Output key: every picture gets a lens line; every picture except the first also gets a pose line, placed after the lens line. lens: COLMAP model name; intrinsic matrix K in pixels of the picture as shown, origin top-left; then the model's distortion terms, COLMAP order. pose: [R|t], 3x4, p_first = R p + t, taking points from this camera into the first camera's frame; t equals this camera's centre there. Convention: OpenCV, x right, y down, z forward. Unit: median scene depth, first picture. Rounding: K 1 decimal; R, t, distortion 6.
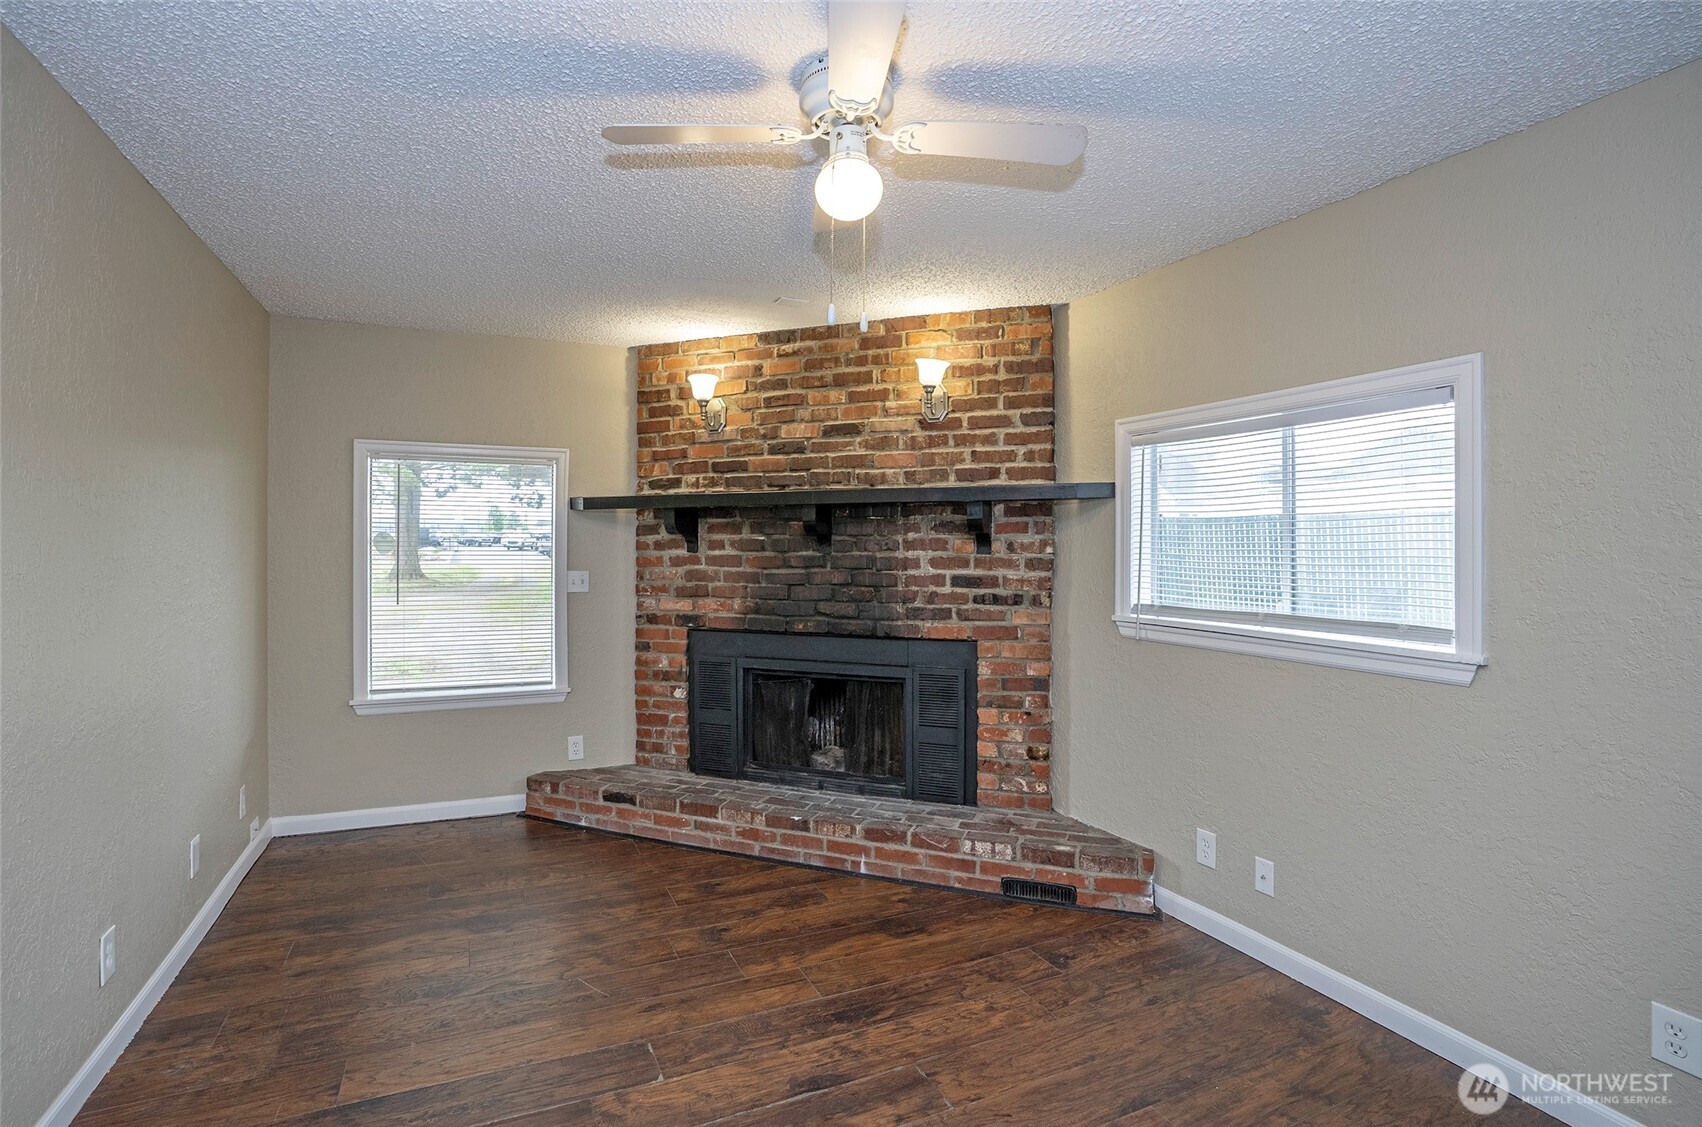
lens RADIAL K [[802.8, 0, 827.0], [0, 802.8, 545.1], [0, 0, 1]] dist [-0.067573, 0.022944]
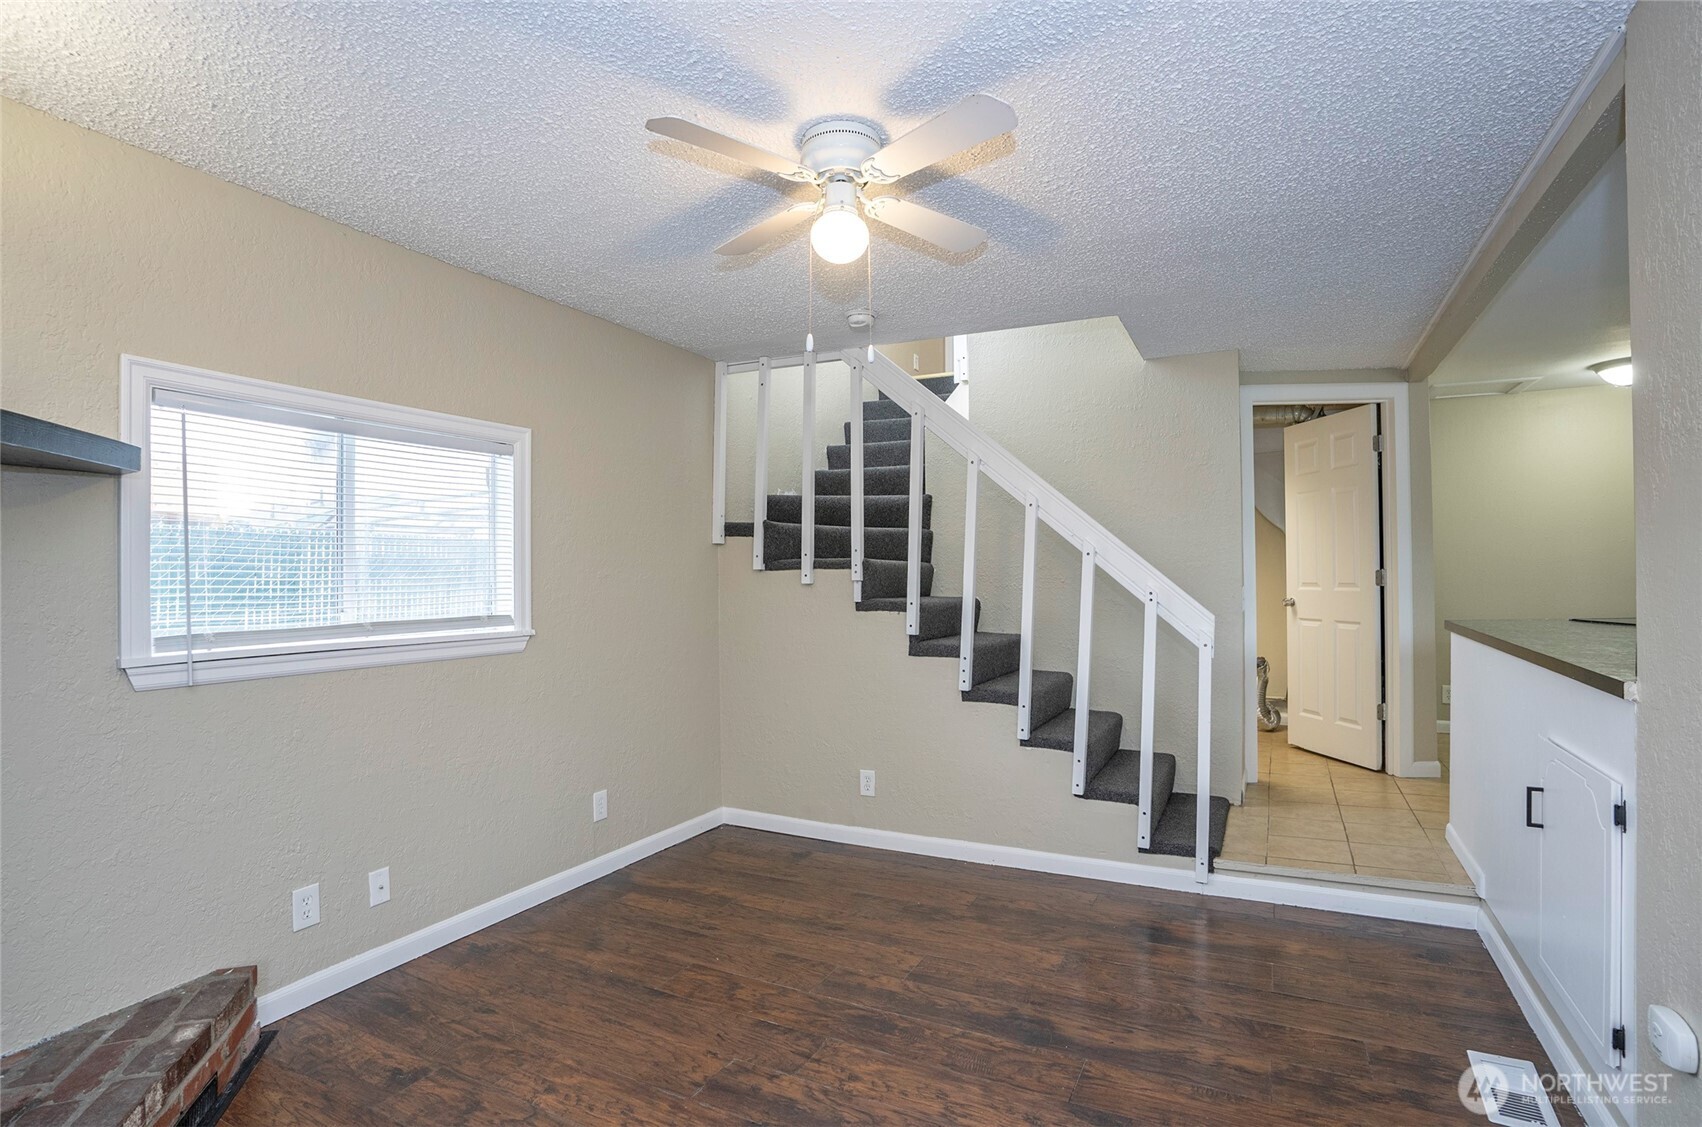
lens RADIAL K [[837.8, 0, 852.9], [0, 837.8, 552.4], [0, 0, 1]] dist [-0.068505, 0.026599]
pose [[-0.633656, 0.018581, 0.773392, -0.467307], [0.002522, 0.999756, -0.021953, 0.016676], [-0.773611, -0.011960, -0.633548, 0.881074]]
